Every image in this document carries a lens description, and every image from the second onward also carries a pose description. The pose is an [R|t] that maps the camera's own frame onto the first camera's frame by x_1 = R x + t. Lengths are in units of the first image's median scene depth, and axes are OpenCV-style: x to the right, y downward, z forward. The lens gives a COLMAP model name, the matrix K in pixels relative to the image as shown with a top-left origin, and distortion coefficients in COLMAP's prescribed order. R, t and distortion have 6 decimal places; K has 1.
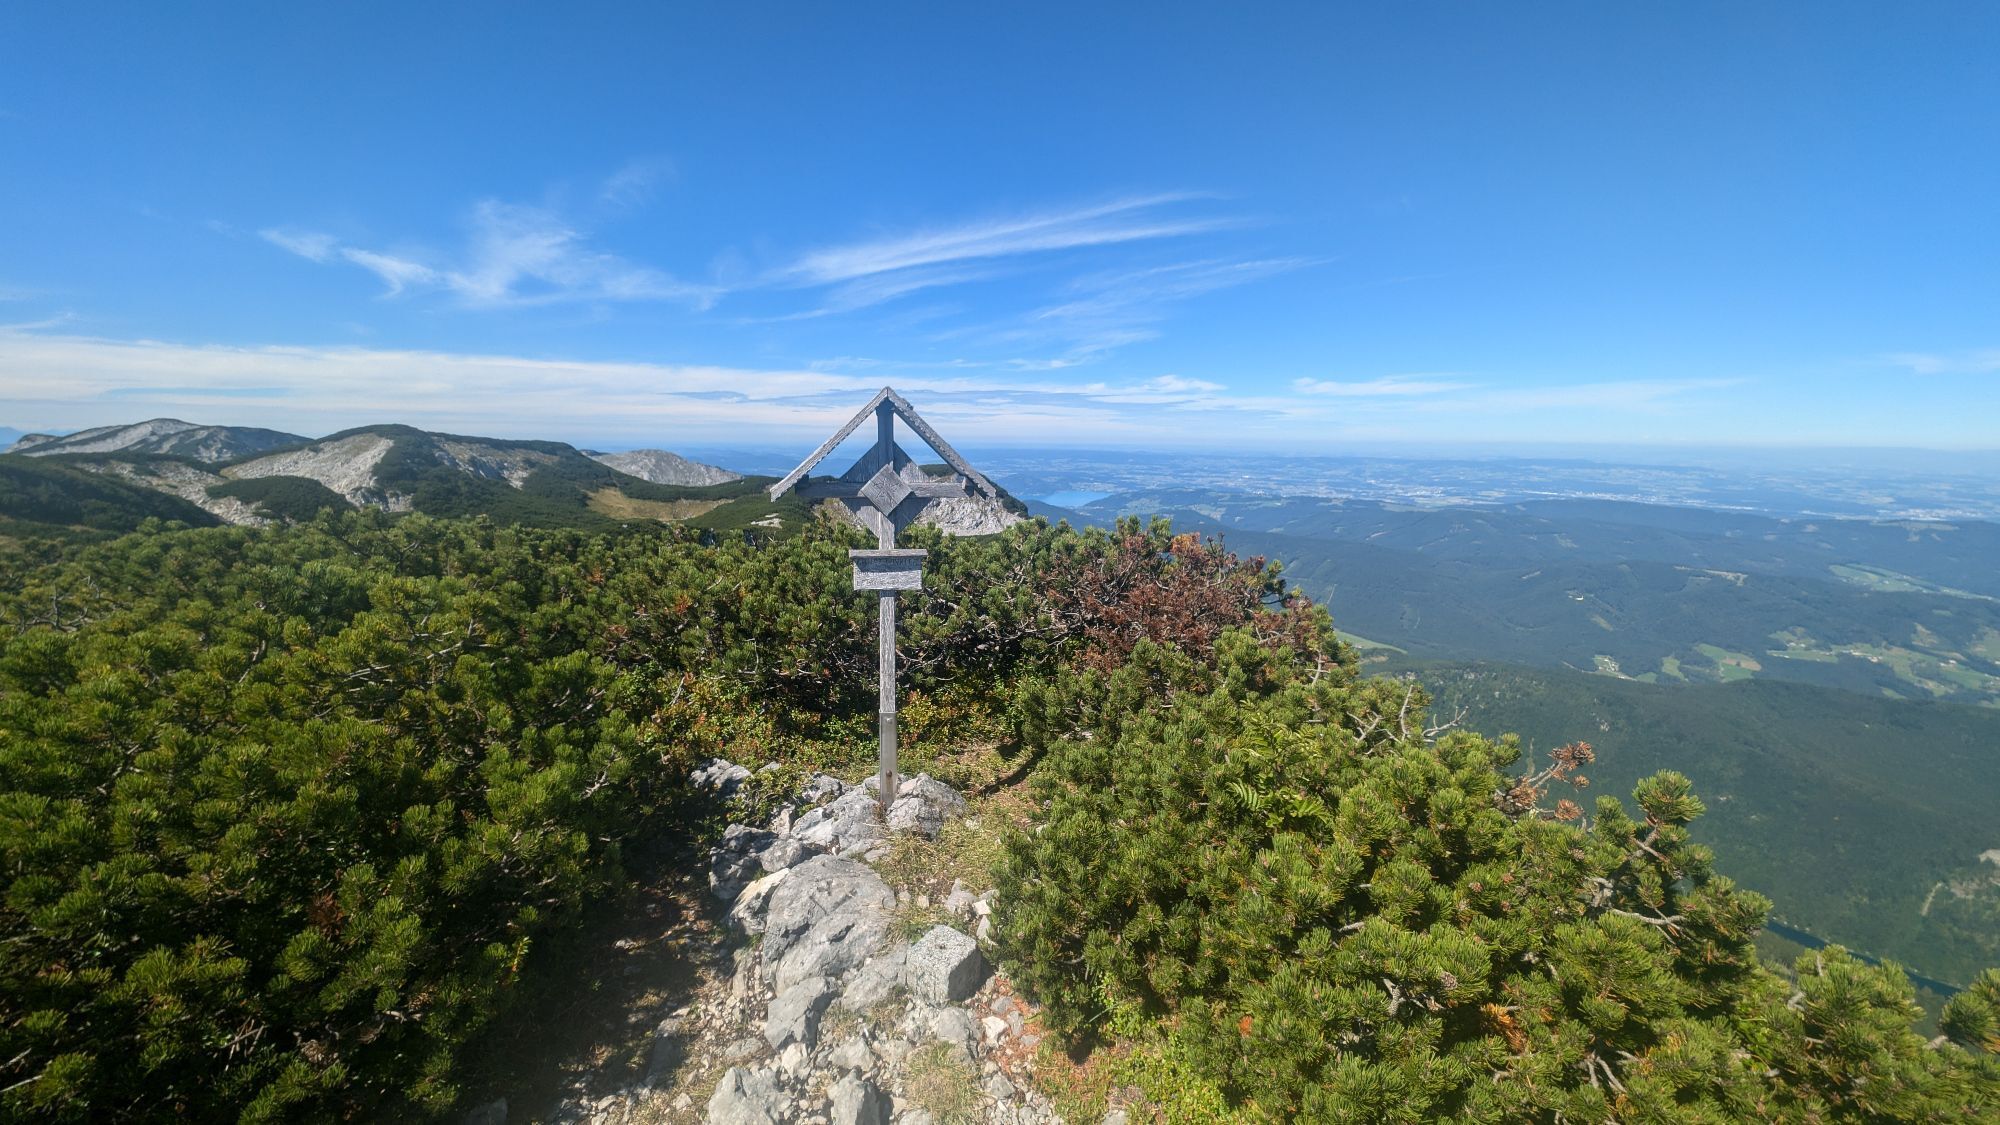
lens RADIAL K [[1123.3, 0, 996.0], [0, 1123.3, 556.3], [0, 0, 1]] dist [0.010499, 0.001067]
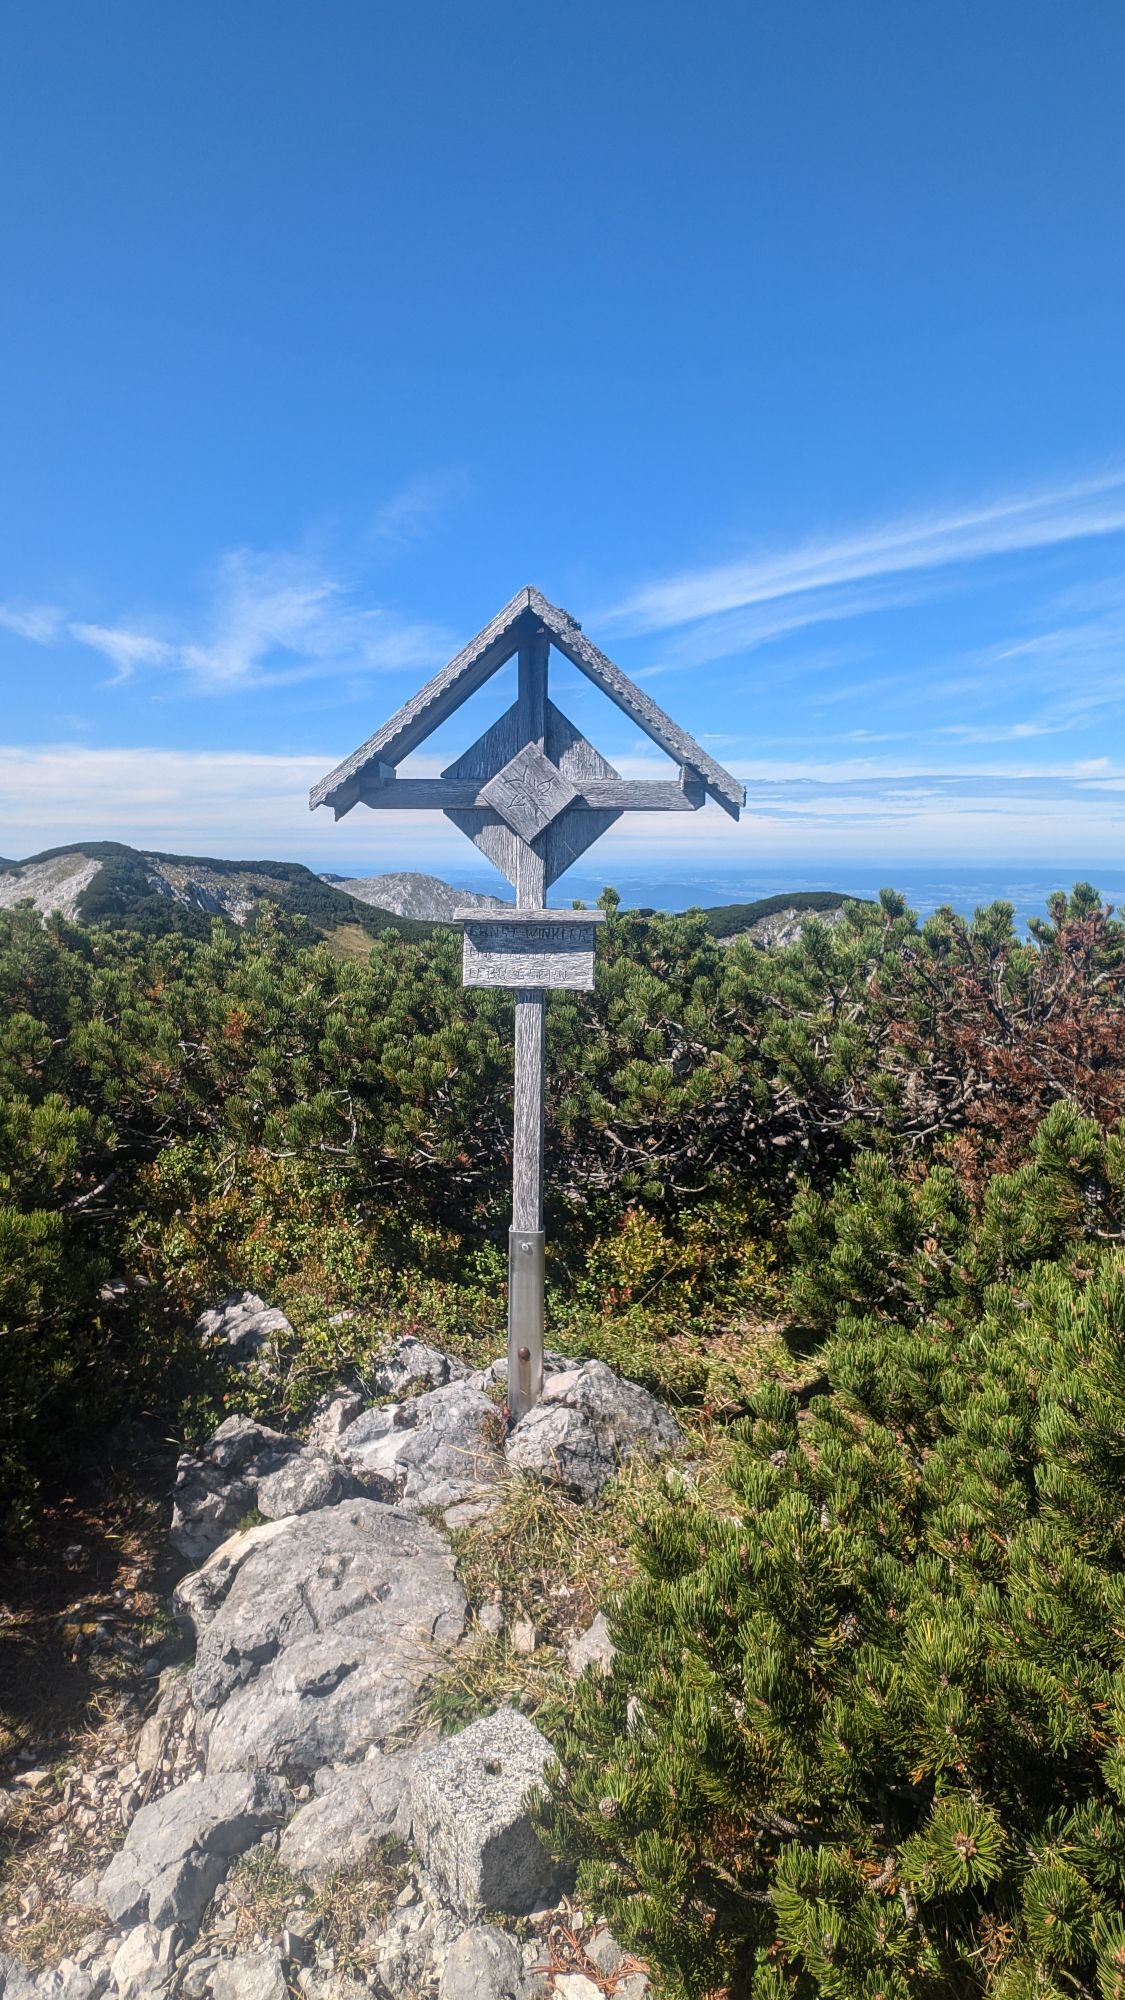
lens RADIAL K [[1097.1, 0, 698.8], [0, 1097.1, 1111.7], [0, 0, 1]] dist [0.049116, -0.037854]
pose [[0.937697, 0.032193, -0.345959, 0.147033], [-0.051053, 0.997657, -0.045537, 0.103081], [0.343682, 0.060362, 0.937144, 0.554201]]
